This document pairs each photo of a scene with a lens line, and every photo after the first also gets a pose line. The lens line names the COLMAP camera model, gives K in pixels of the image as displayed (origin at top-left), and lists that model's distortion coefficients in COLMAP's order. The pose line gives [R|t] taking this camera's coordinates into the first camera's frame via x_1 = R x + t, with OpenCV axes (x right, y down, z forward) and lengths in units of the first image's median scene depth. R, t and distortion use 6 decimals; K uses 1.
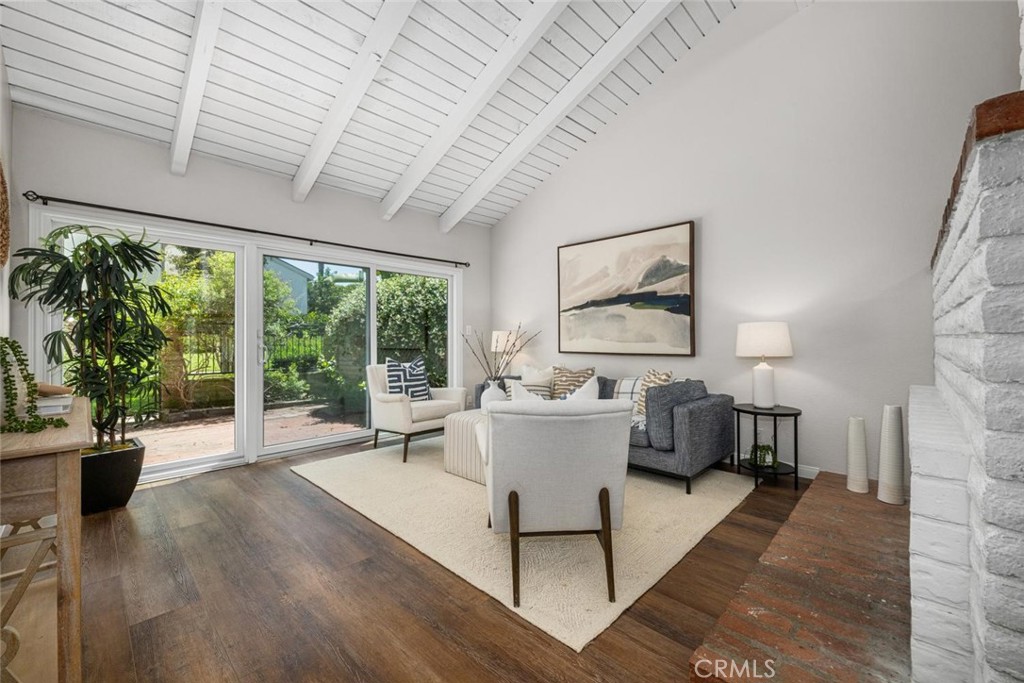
lens RADIAL K [[419.3, 0, 518.7], [0, 419.3, 331.4], [0, 0, 1]] dist [-0.009182, 0.000626]
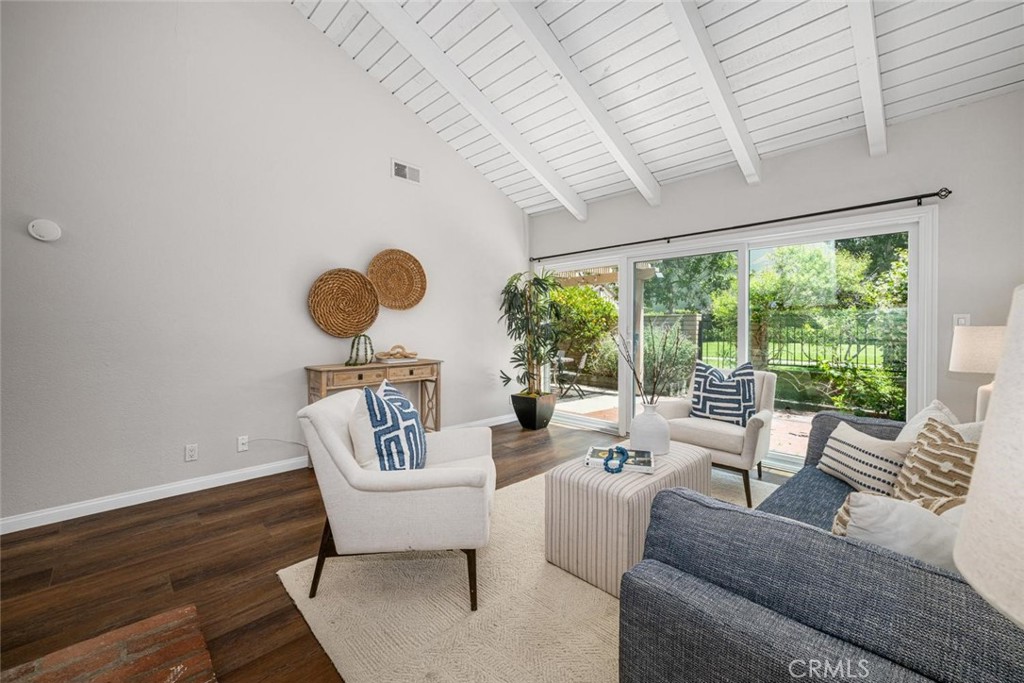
lens RADIAL K [[419.3, 0, 518.7], [0, 419.3, 331.4], [0, 0, 1]] dist [-0.009182, 0.000626]
pose [[-0.047194, 0.013570, -0.998794, 0.535282], [0.014766, 0.999808, 0.012886, -0.010050], [0.998777, -0.014140, -0.047385, 0.684009]]
